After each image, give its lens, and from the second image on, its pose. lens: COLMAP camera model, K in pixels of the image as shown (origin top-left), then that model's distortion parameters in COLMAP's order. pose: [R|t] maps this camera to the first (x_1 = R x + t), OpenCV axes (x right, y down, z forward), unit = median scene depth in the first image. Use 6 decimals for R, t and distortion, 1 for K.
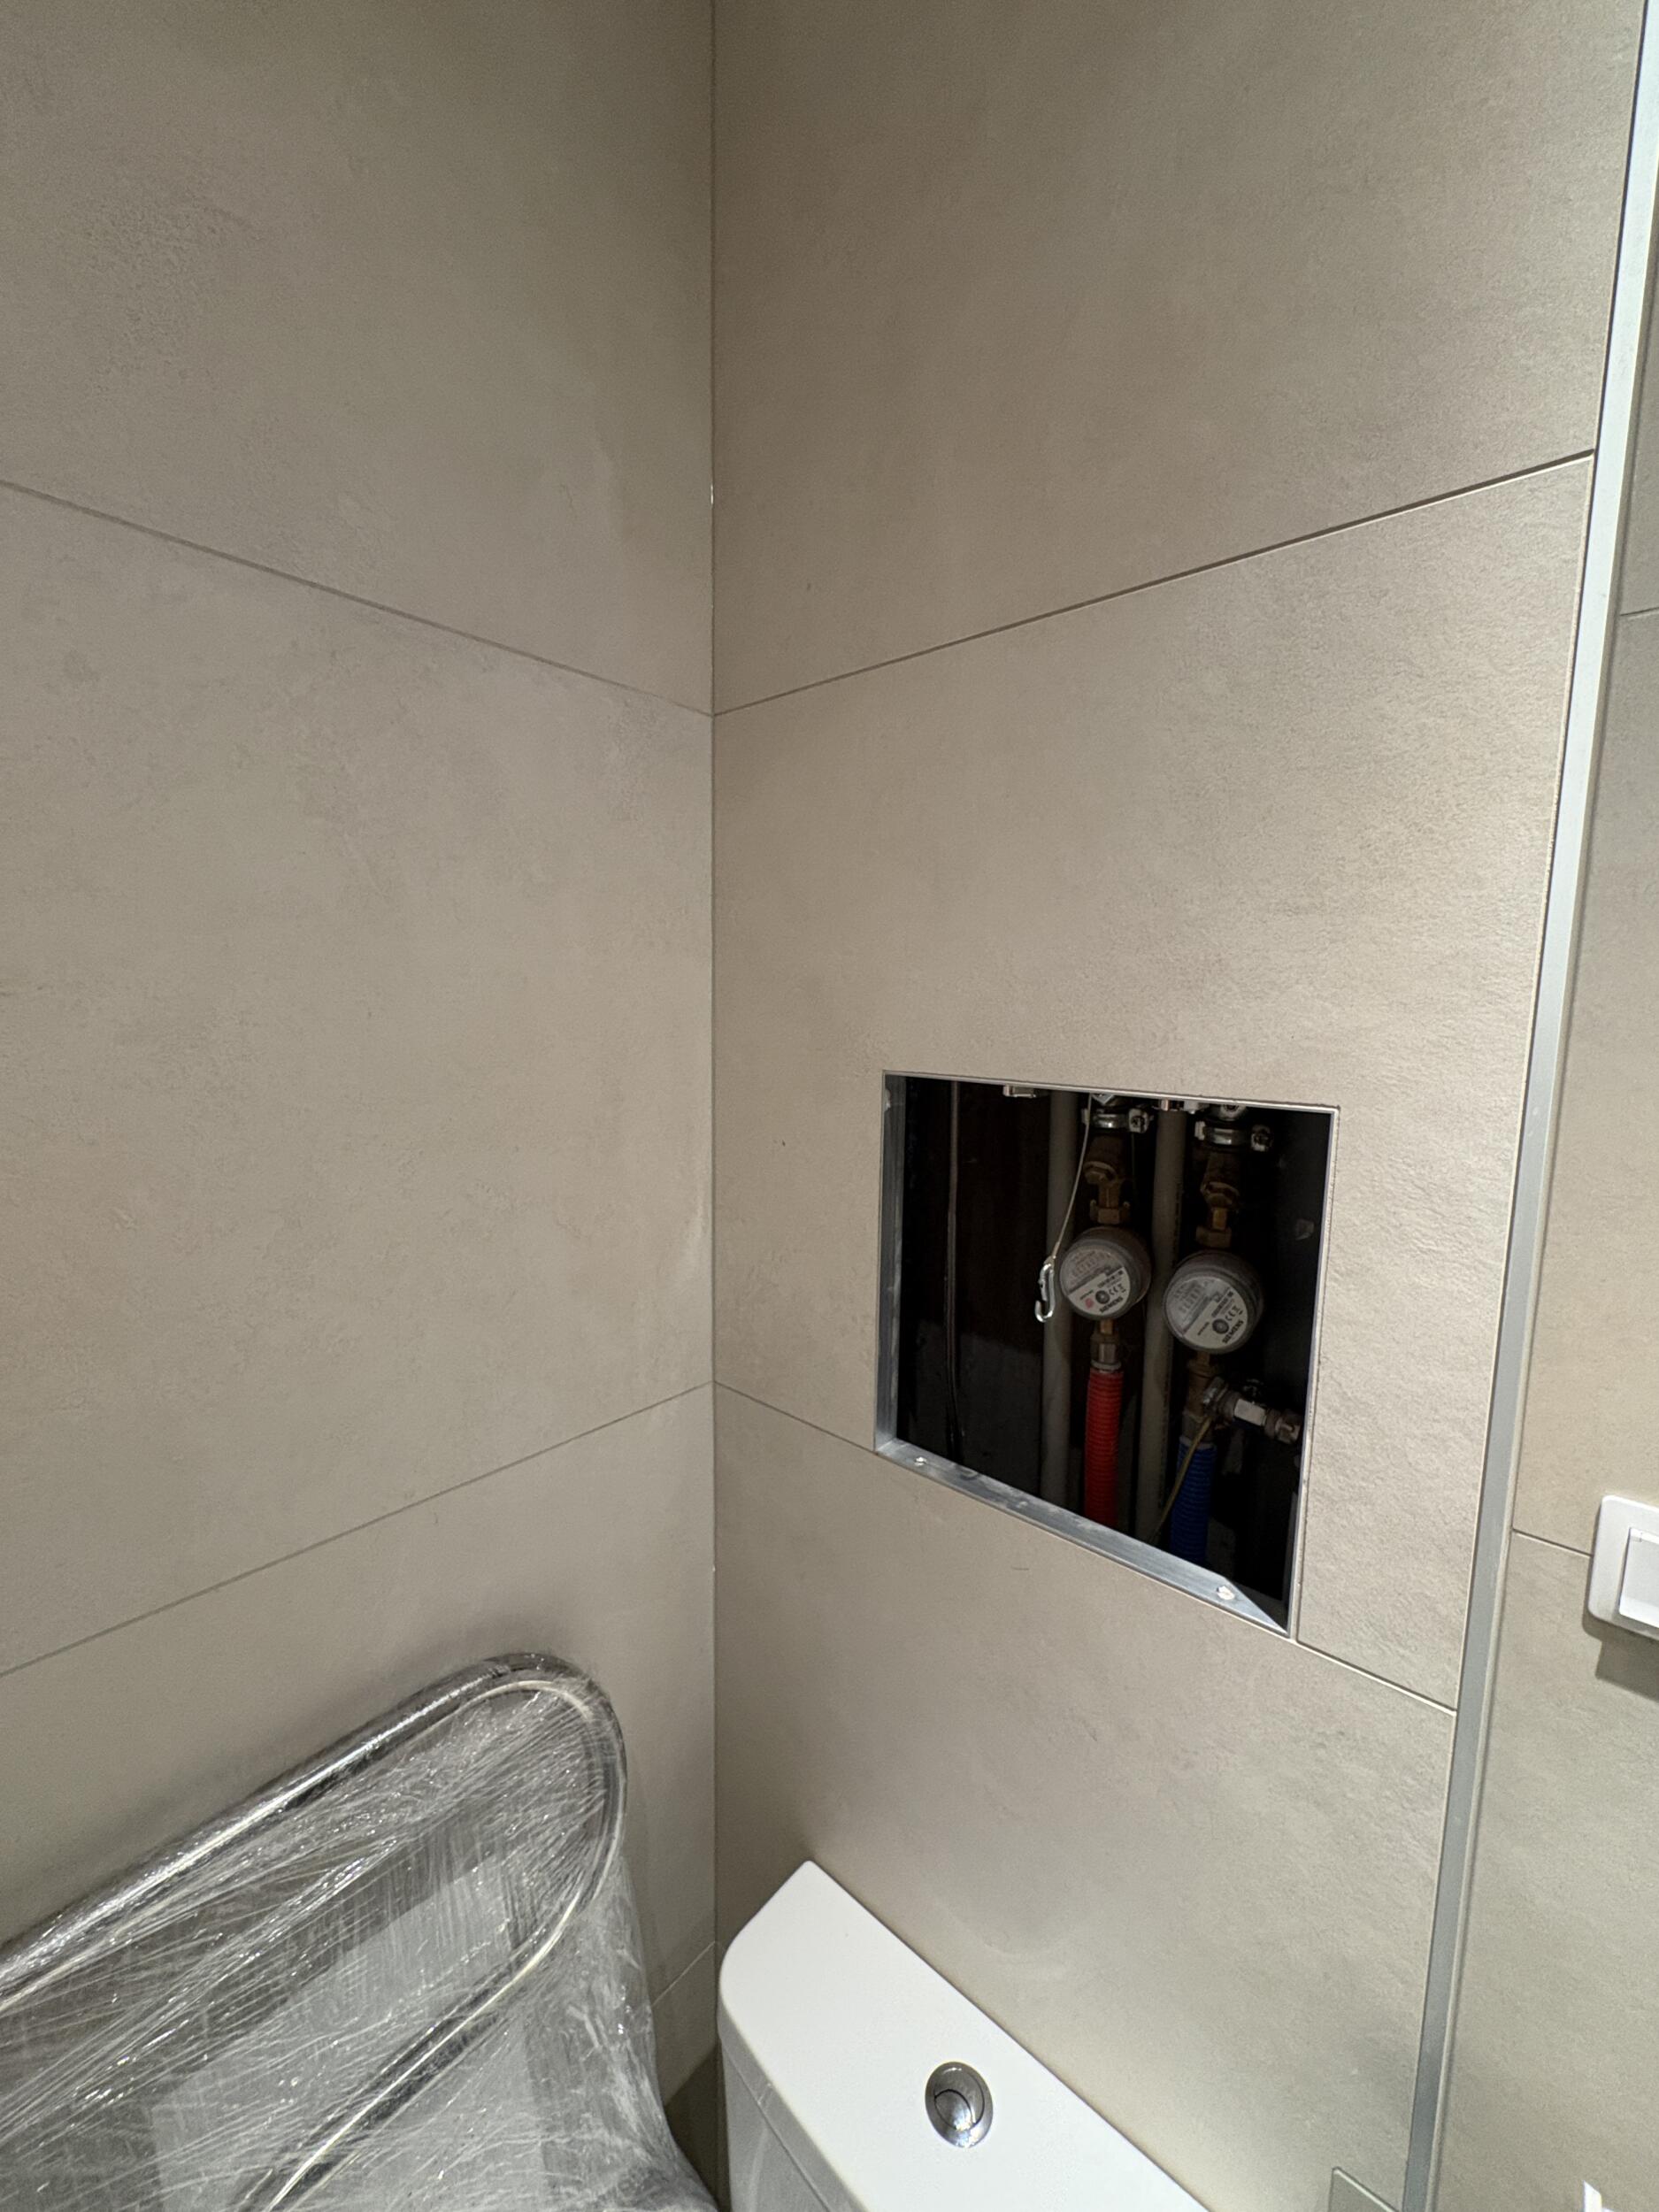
lens RADIAL K [[861.4, 0, 822.9], [0, 861.4, 1102.8], [0, 0, 1]] dist [0.003095, -0.000739]
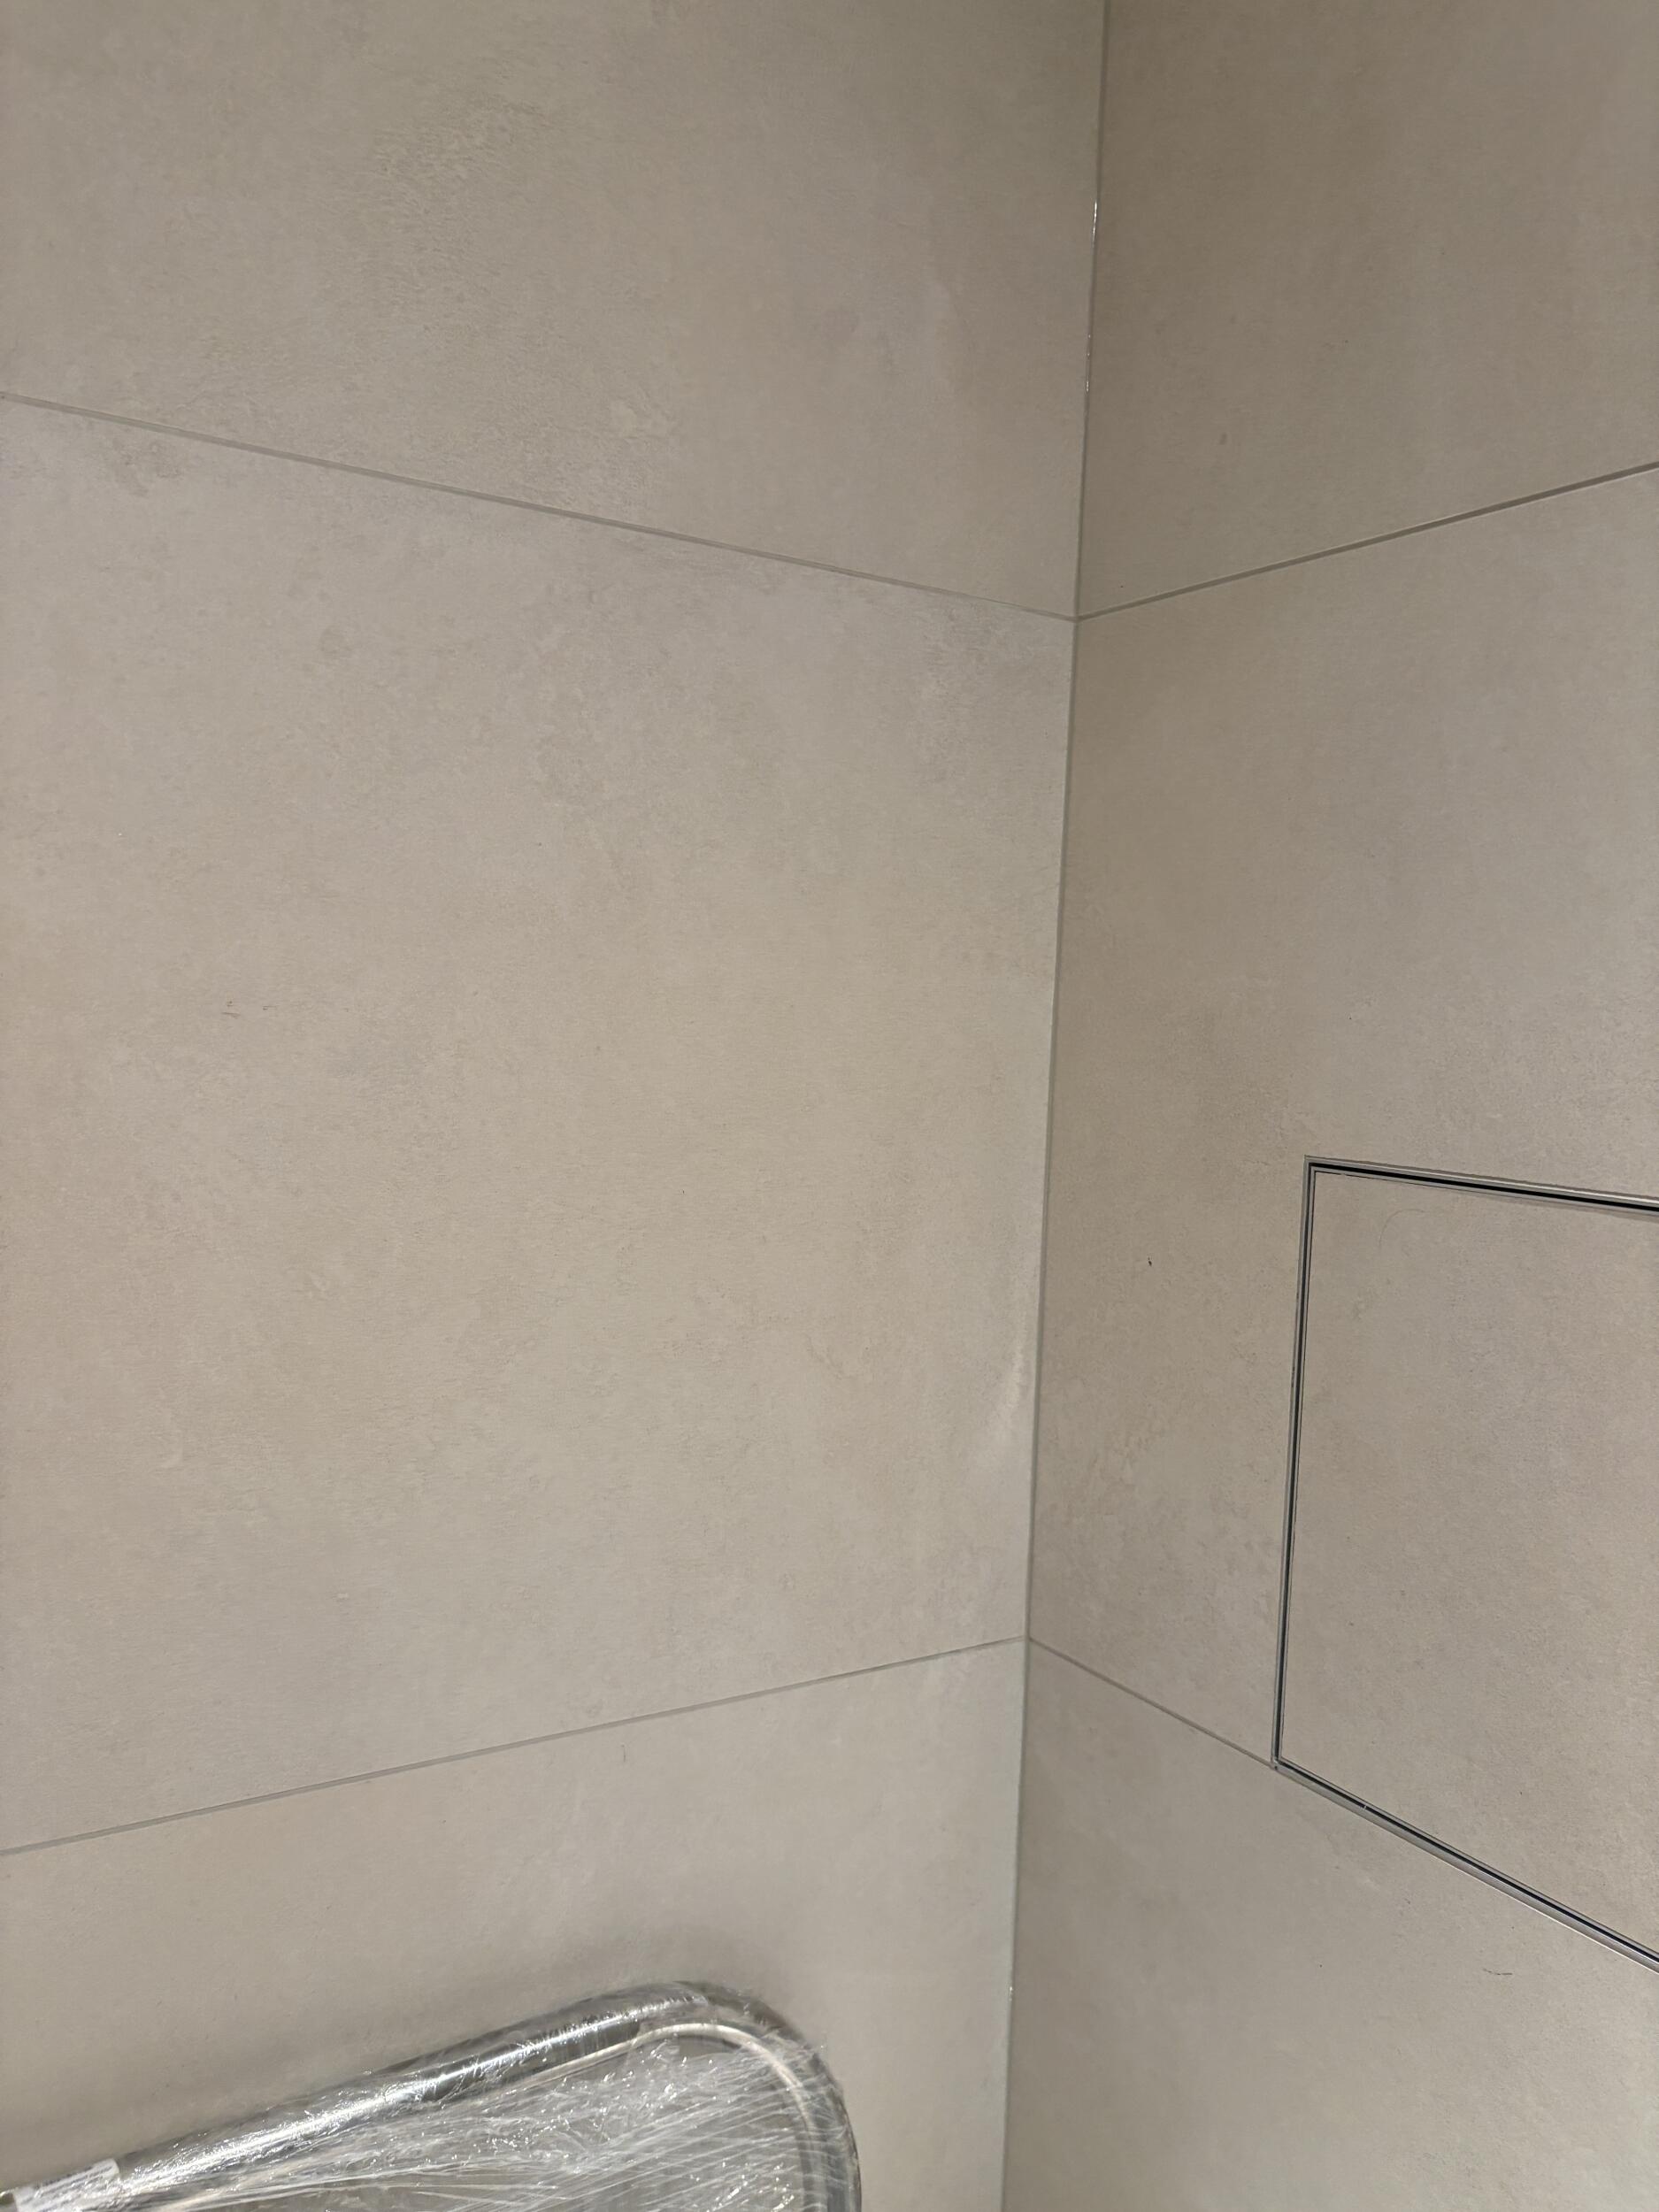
lens RADIAL K [[2111.0, 0, 827.0], [0, 2111.0, 1104.5], [0, 0, 1]] dist [-0.006472, 0.001279]
pose [[0.963180, 0.039565, -0.265931, 0.150734], [-0.059061, 0.996089, -0.065718, 0.051402], [0.262290, 0.079004, 0.961749, -0.658987]]
